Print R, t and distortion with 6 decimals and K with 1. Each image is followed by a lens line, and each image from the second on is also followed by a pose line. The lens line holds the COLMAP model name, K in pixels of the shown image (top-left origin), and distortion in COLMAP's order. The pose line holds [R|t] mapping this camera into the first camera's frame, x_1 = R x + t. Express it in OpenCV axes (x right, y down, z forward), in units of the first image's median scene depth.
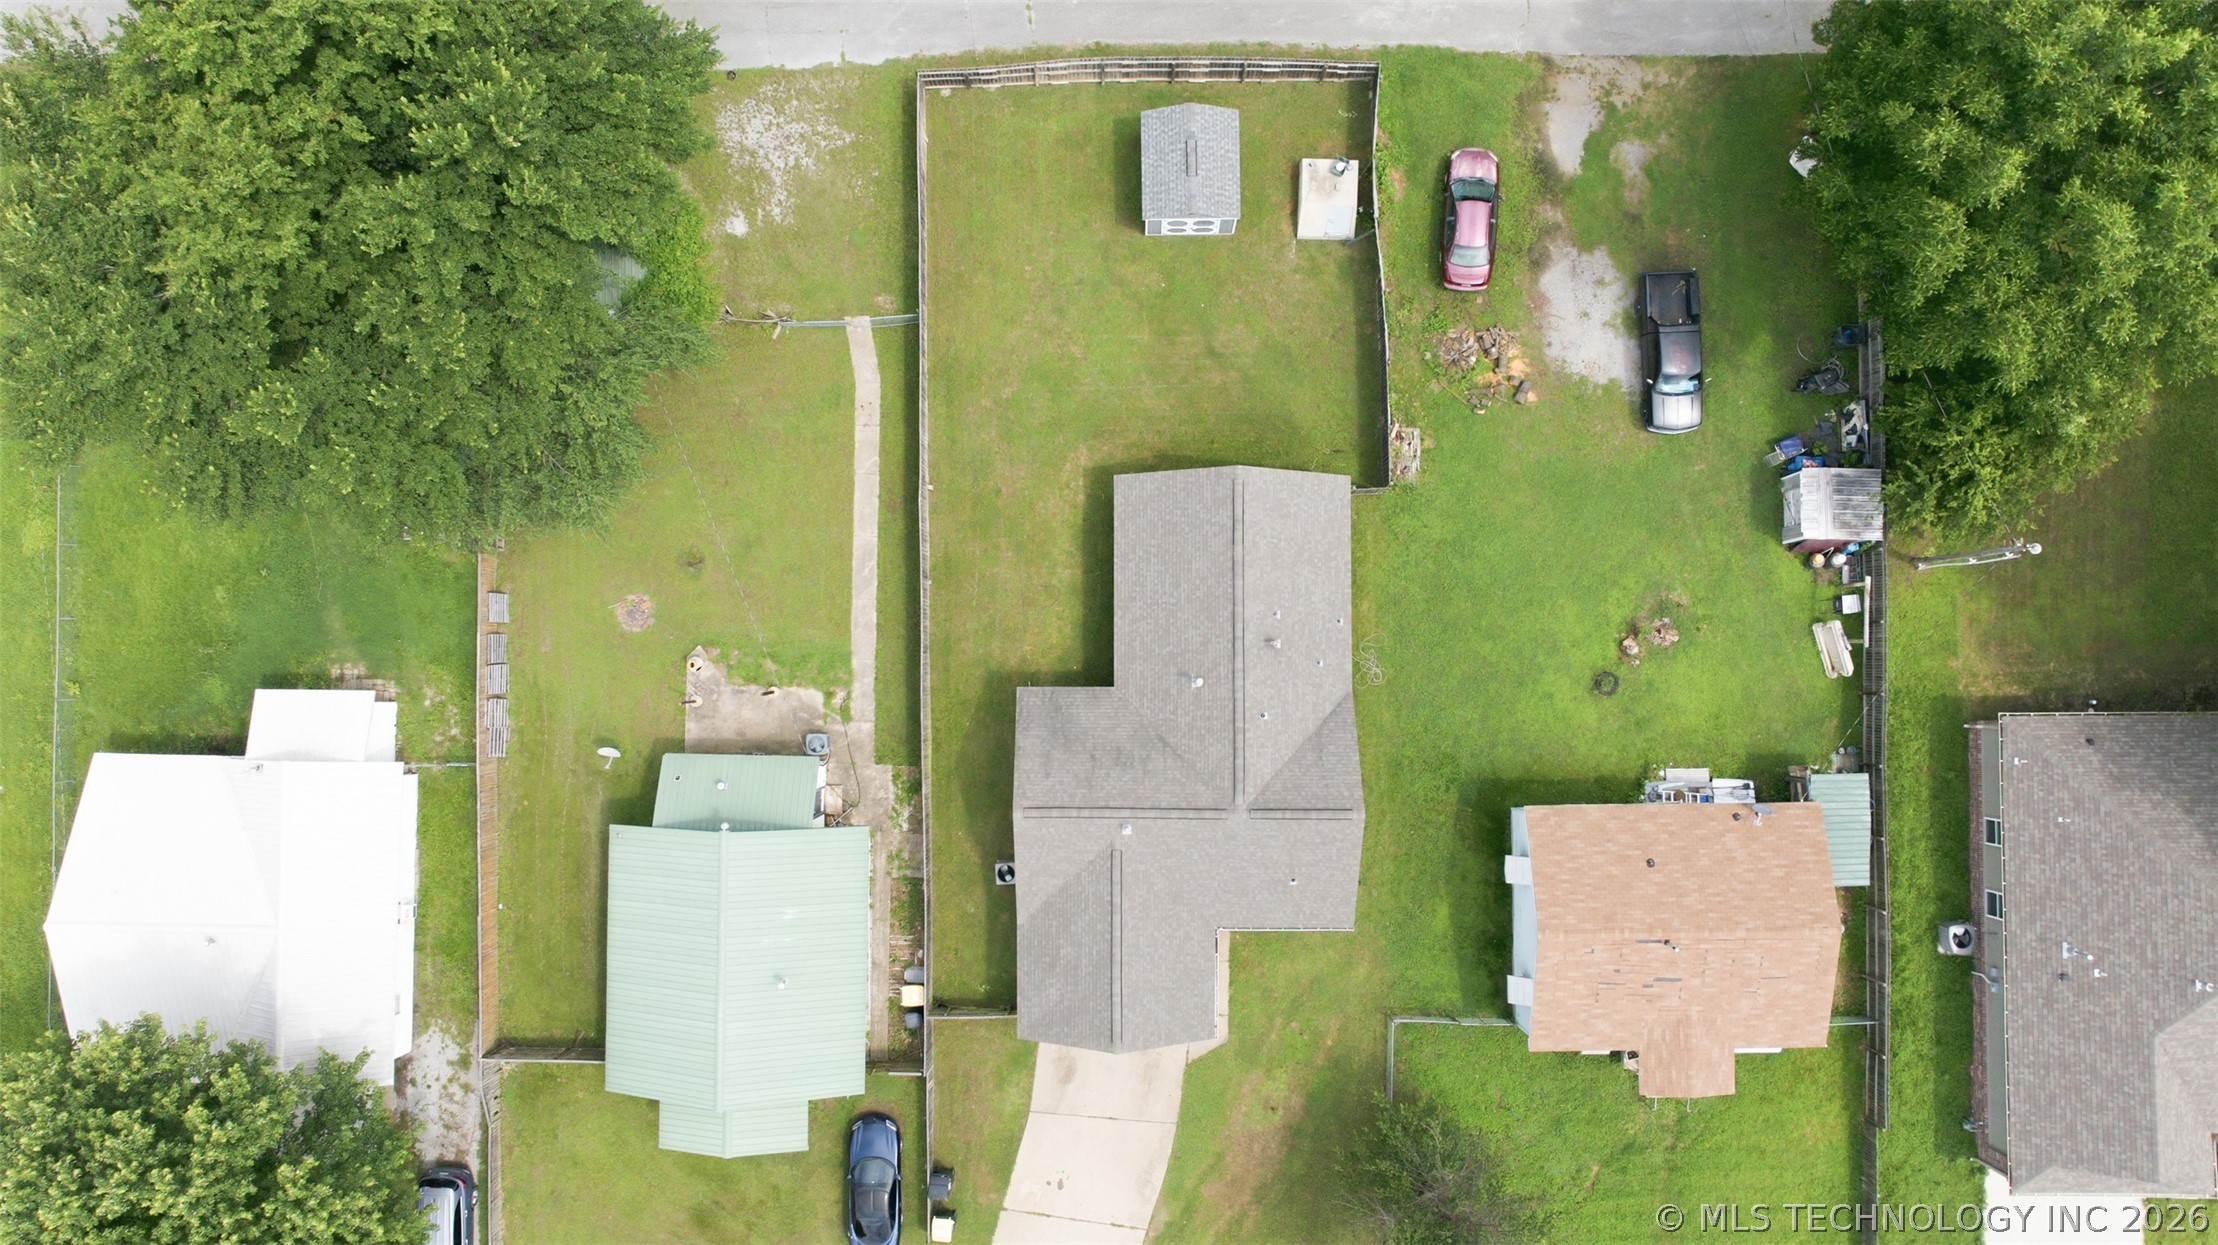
lens RADIAL K [[1616.1, 0, 1107.1], [0, 1616.1, 614.6], [0, 0, 1]] dist [0.002786, 0.002825]
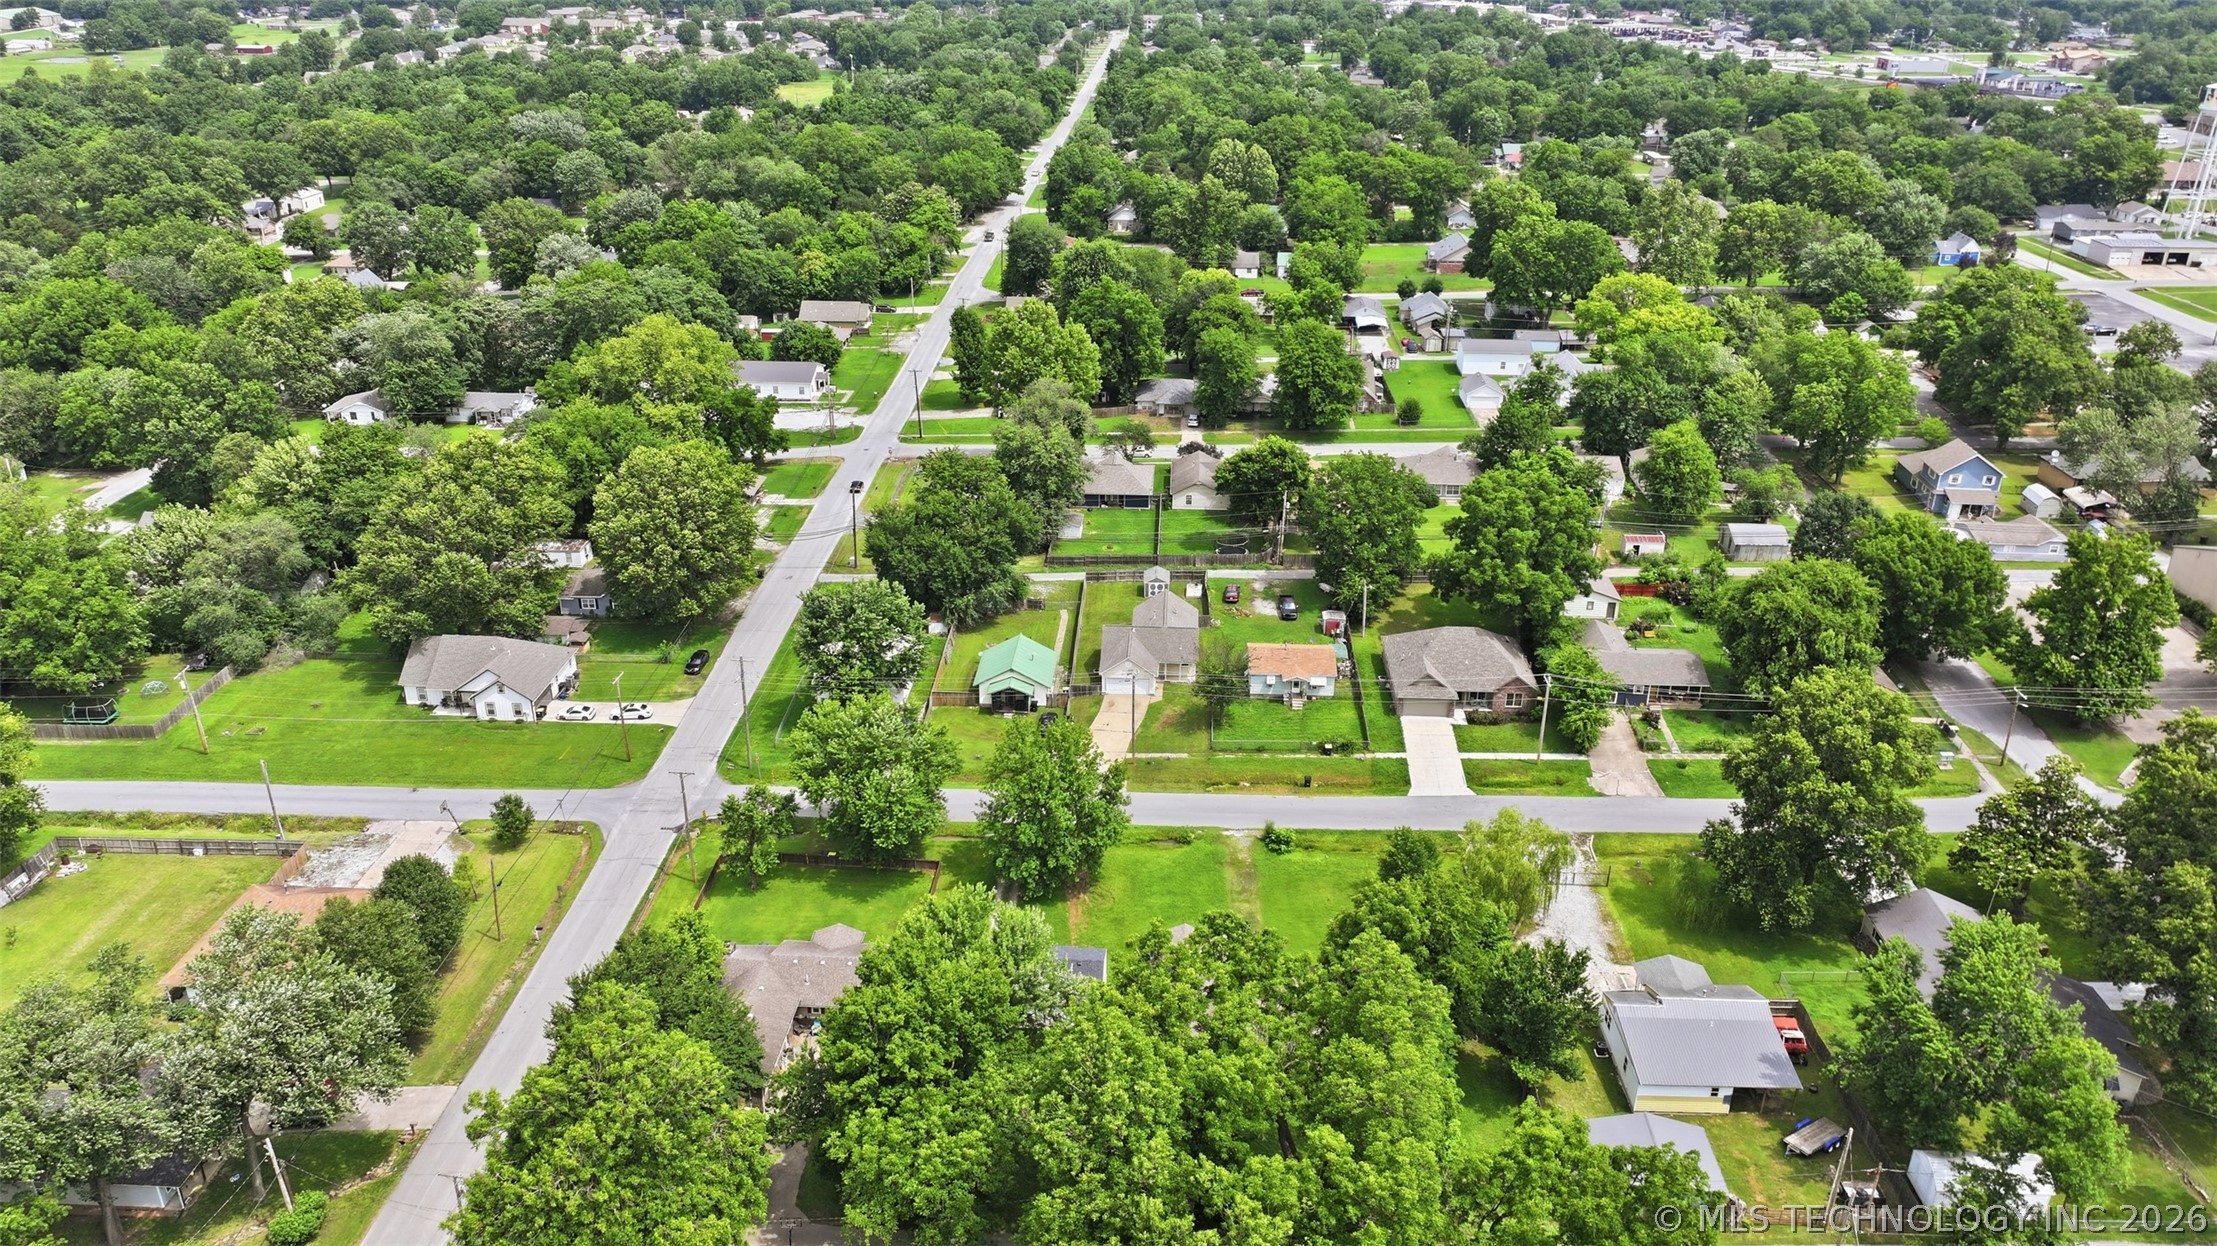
lens RADIAL K [[1615.3, 0, 1106.6], [0, 1615.3, 615.1], [0, 0, 1]] dist [0.002786, 0.002825]
pose [[0.998590, 0.025256, -0.046690, 0.110445], [-0.052985, 0.420821, -0.905595, 3.115766], [-0.003224, 0.906792, 0.421566, -0.508380]]
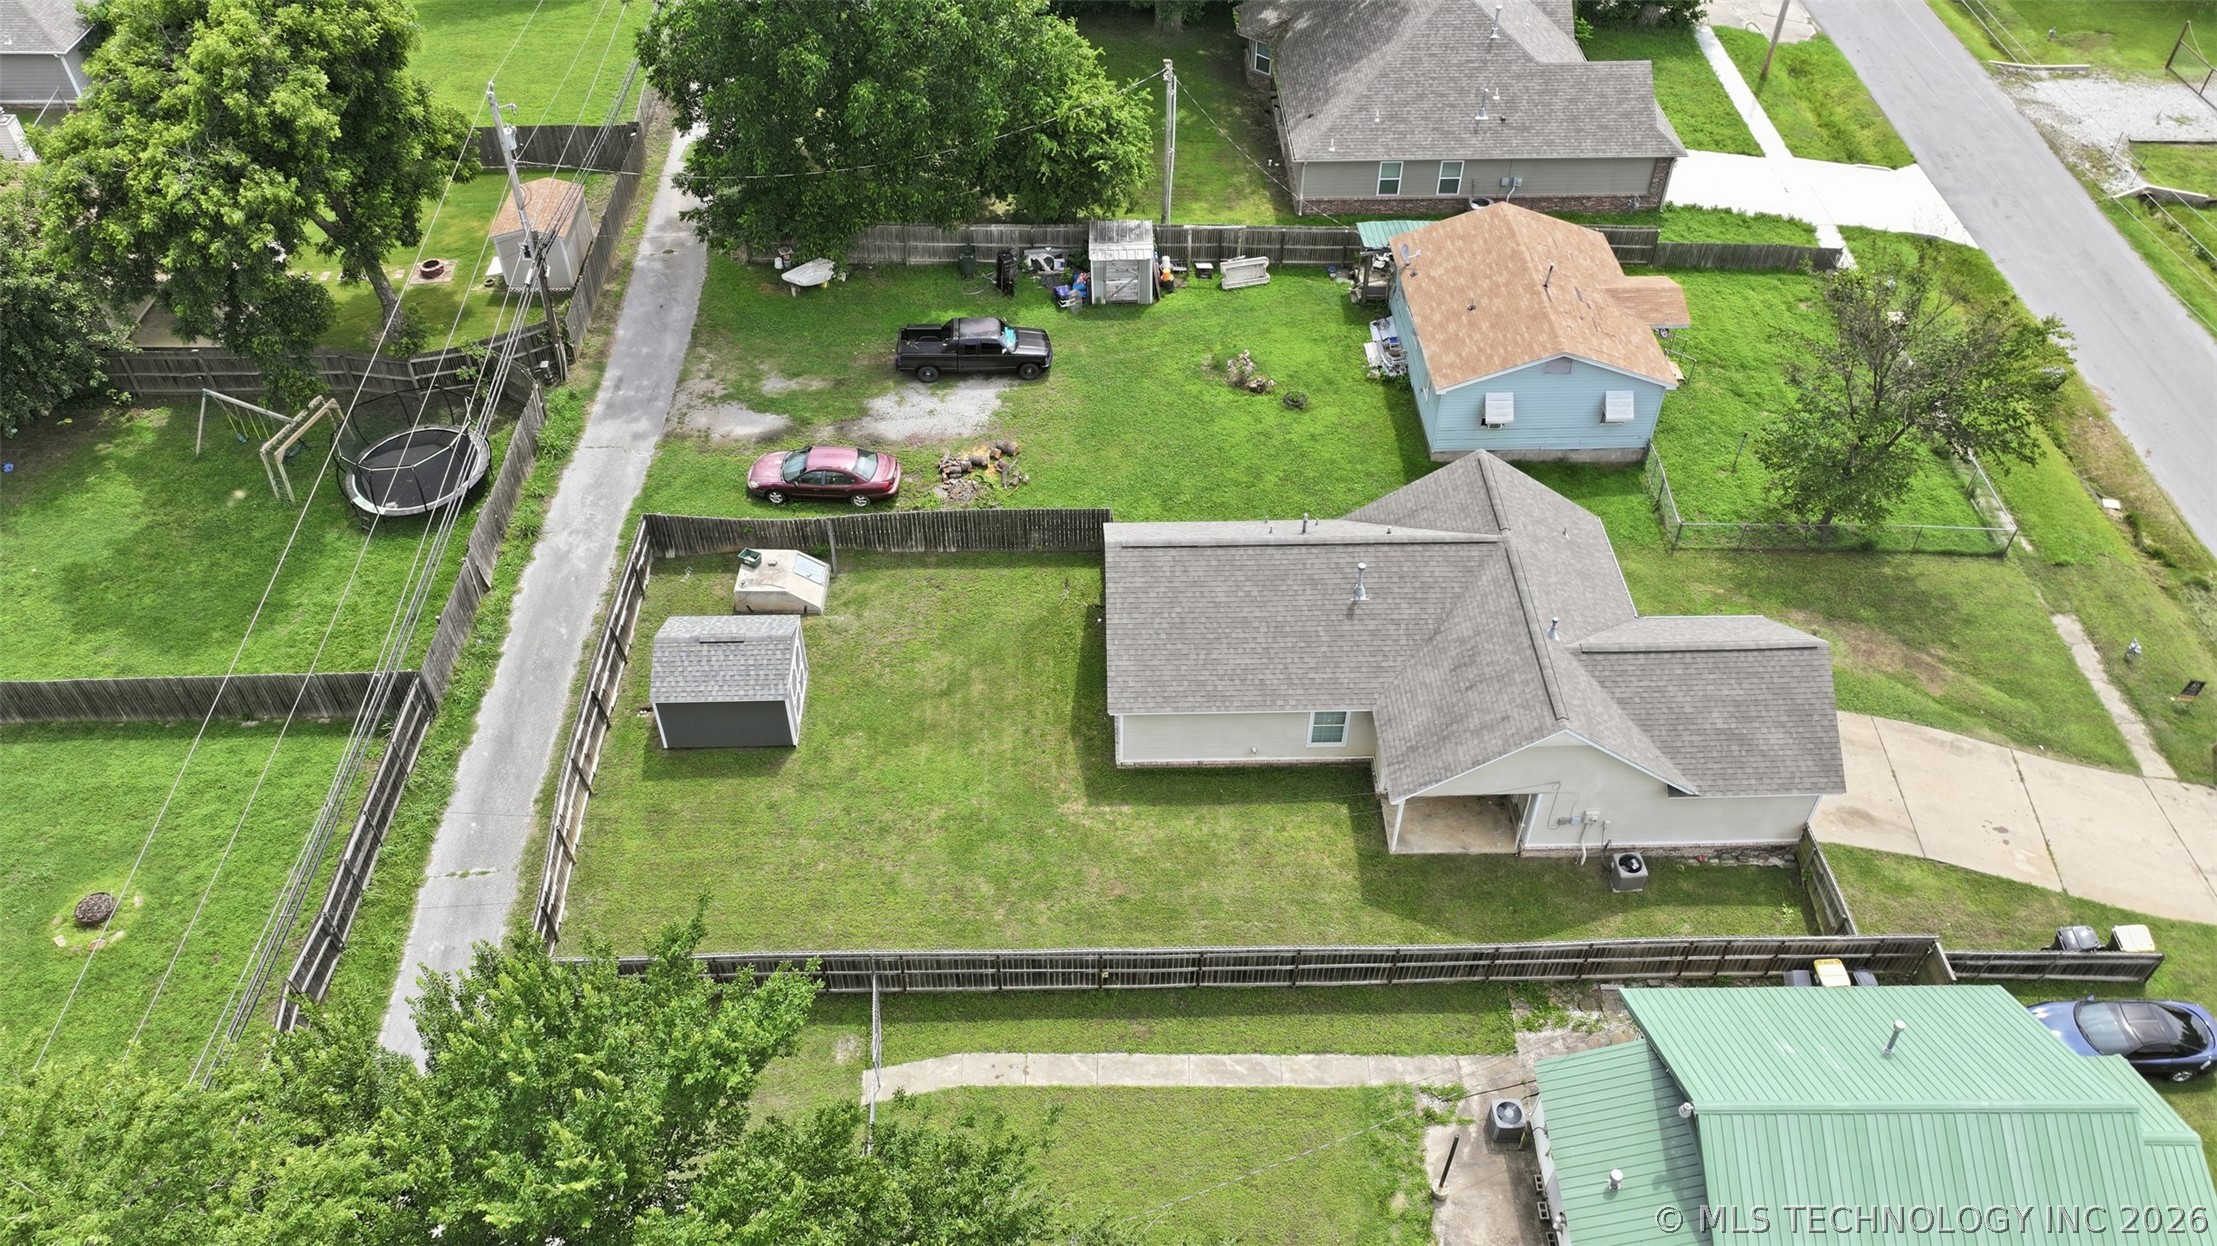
lens RADIAL K [[1615.3, 0, 1106.6], [0, 1615.3, 615.1], [0, 0, 1]] dist [0.002786, 0.002825]
pose [[-0.020360, -0.684601, 0.728633, -0.524619], [0.999026, 0.014611, 0.041644, -0.116898], [-0.039156, 0.728771, 0.683637, 0.404040]]
